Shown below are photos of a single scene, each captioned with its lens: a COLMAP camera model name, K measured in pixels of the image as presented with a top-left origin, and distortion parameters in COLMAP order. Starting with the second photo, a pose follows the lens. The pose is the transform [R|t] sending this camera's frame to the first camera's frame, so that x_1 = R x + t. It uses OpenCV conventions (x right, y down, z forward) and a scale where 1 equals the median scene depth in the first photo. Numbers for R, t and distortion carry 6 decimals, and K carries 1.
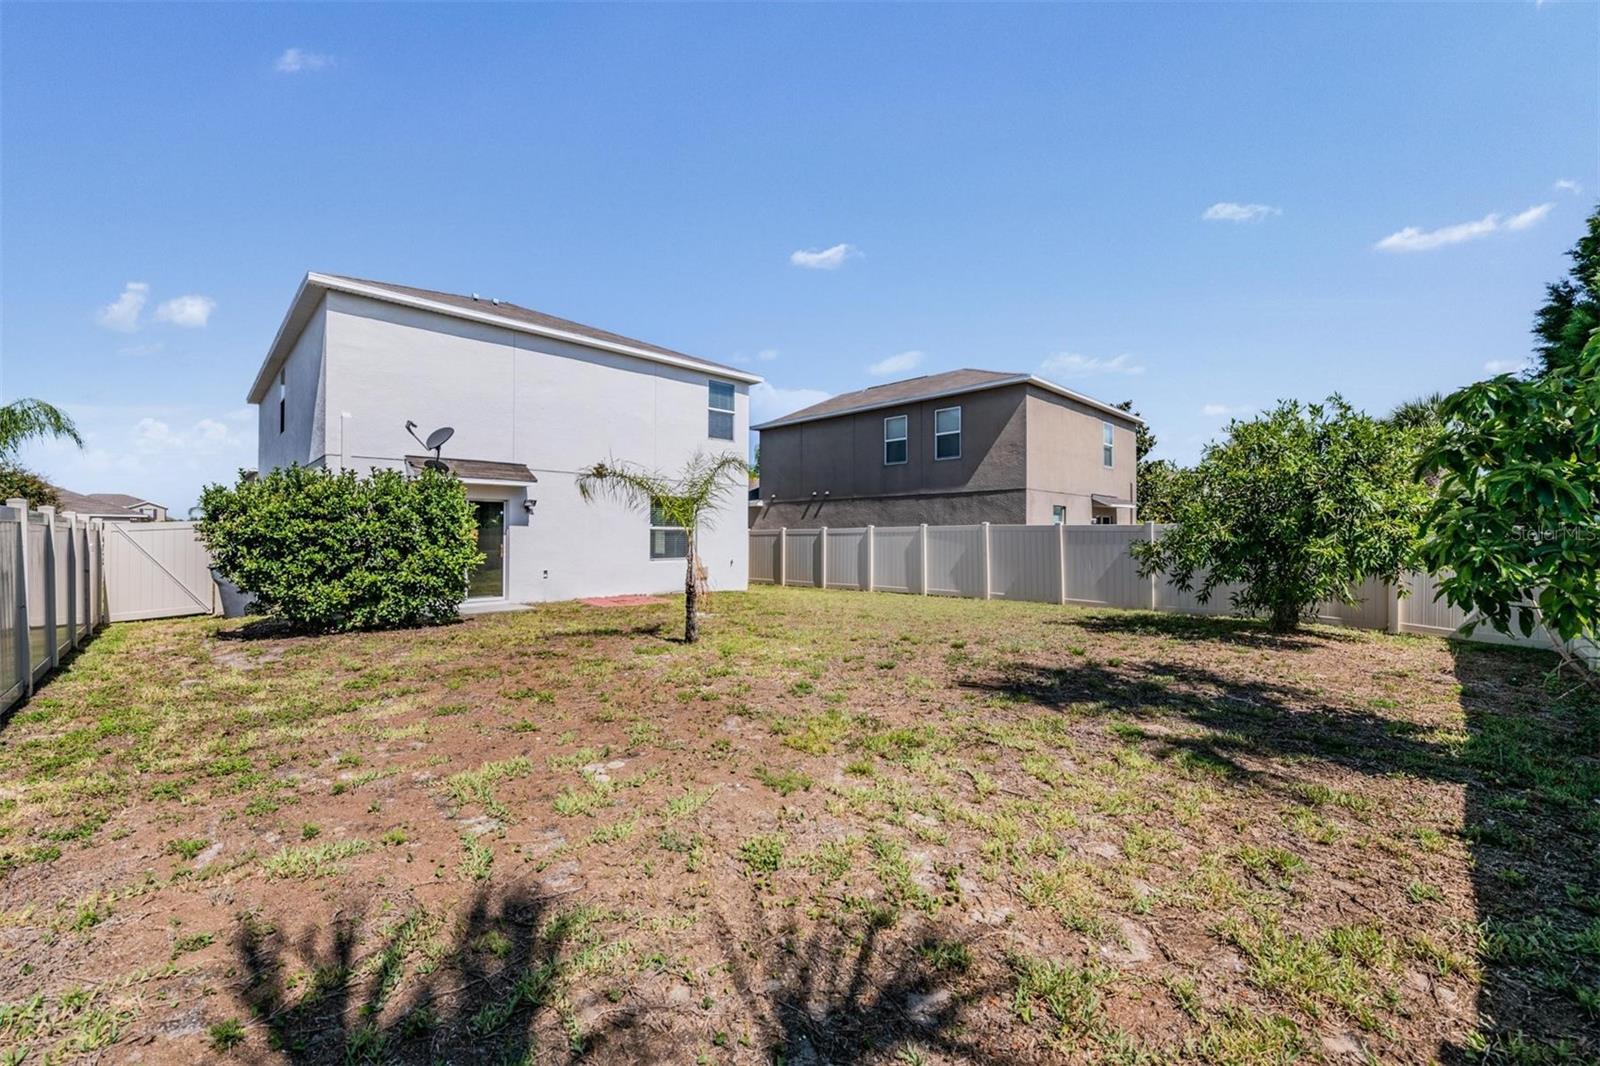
lens RADIAL K [[622.2, 0, 800.0], [0, 622.2, 533.0], [0, 0, 1]] dist [0.002437, -0.000174]
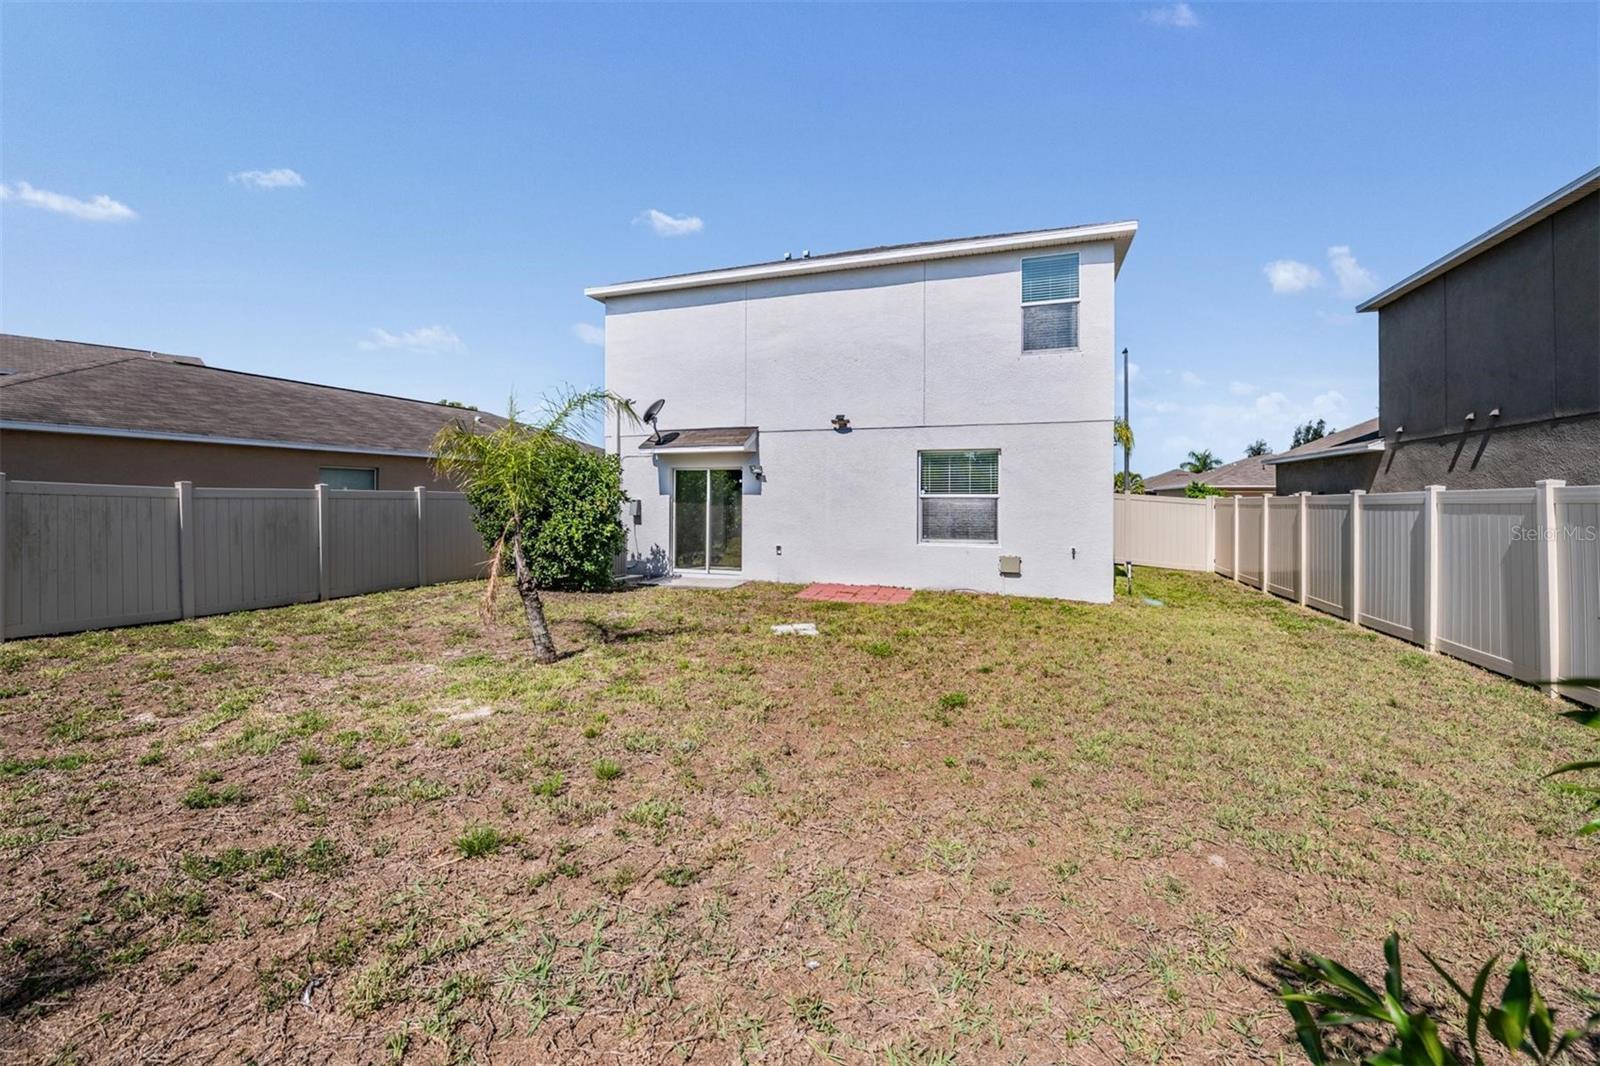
lens RADIAL K [[634.5, 0, 802.4], [0, 634.5, 528.0], [0, 0, 1]] dist [-0.016912, -0.000322]
pose [[0.447701, 0.043362, -0.893132, 0.338548], [0.003176, 0.998740, 0.050081, -0.007511], [0.894178, -0.025257, 0.446999, 0.511496]]
